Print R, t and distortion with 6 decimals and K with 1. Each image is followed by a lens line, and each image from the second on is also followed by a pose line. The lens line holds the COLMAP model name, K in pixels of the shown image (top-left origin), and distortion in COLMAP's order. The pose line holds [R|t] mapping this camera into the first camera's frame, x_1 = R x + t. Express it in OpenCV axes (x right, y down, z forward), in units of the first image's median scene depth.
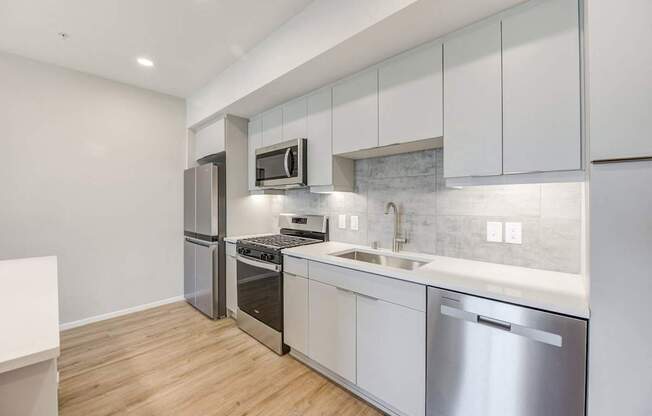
lens RADIAL K [[257.0, 0, 328.6], [0, 257.0, 206.4], [0, 0, 1]] dist [0.000098, 0.000002]
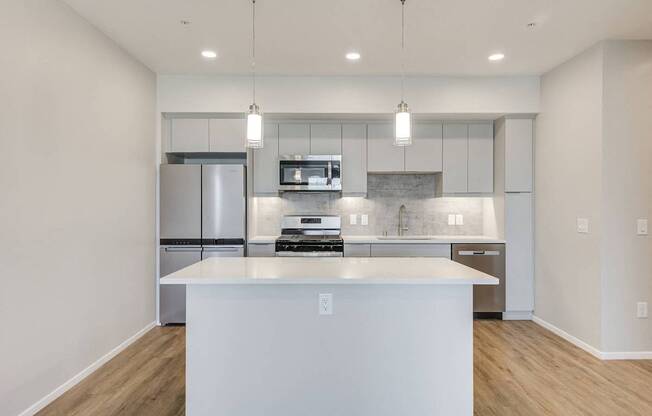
lens RADIAL K [[370.6, 0, 326.0], [0, 370.6, 208.0], [0, 0, 1]] dist [0.000454, -0.000125]
pose [[0.723171, -0.002732, 0.690663, -1.602454], [0.007249, 0.999967, -0.003636, 0.007564], [-0.690631, 0.007636, 0.723167, -0.323578]]
